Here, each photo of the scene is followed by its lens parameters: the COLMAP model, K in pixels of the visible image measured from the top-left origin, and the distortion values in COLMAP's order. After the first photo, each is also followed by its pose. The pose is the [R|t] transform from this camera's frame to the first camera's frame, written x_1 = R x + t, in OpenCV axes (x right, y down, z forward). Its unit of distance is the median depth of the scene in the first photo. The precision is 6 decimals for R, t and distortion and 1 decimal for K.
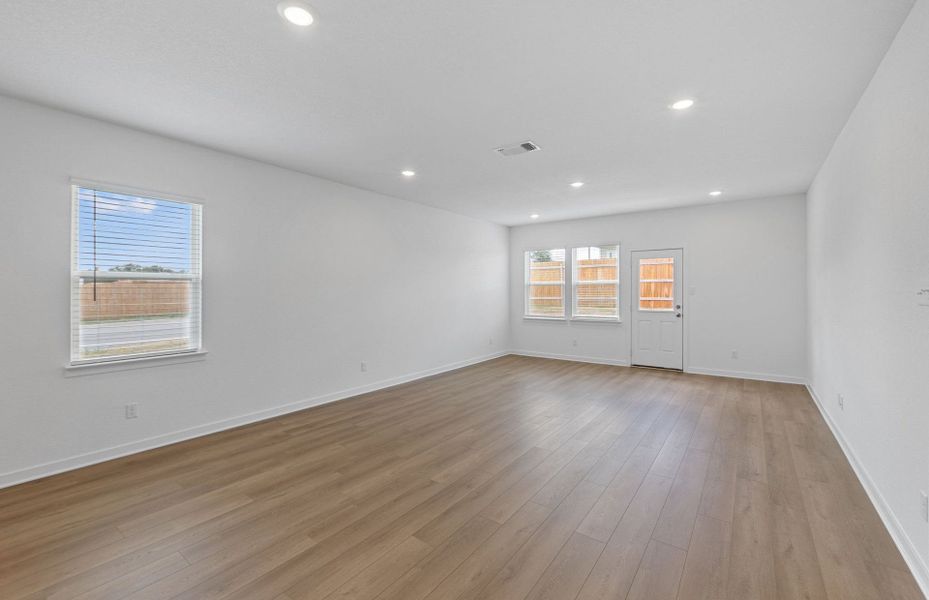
lens RADIAL K [[386.9, 0, 468.6], [0, 386.9, 293.1], [0, 0, 1]] dist [-0.001854, -0.000260]
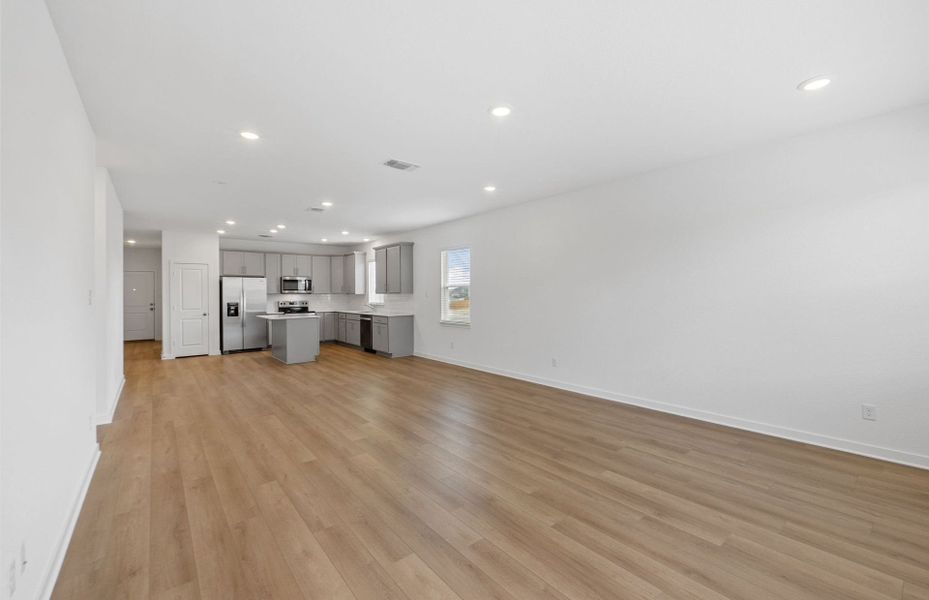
lens RADIAL K [[386.9, 0, 468.6], [0, 386.9, 293.1], [0, 0, 1]] dist [-0.001854, -0.000260]
pose [[-0.252342, 0.006255, -0.967618, 1.015284], [0.007530, 0.999962, 0.004500, -0.009079], [0.967609, -0.006151, -0.252380, 1.289461]]
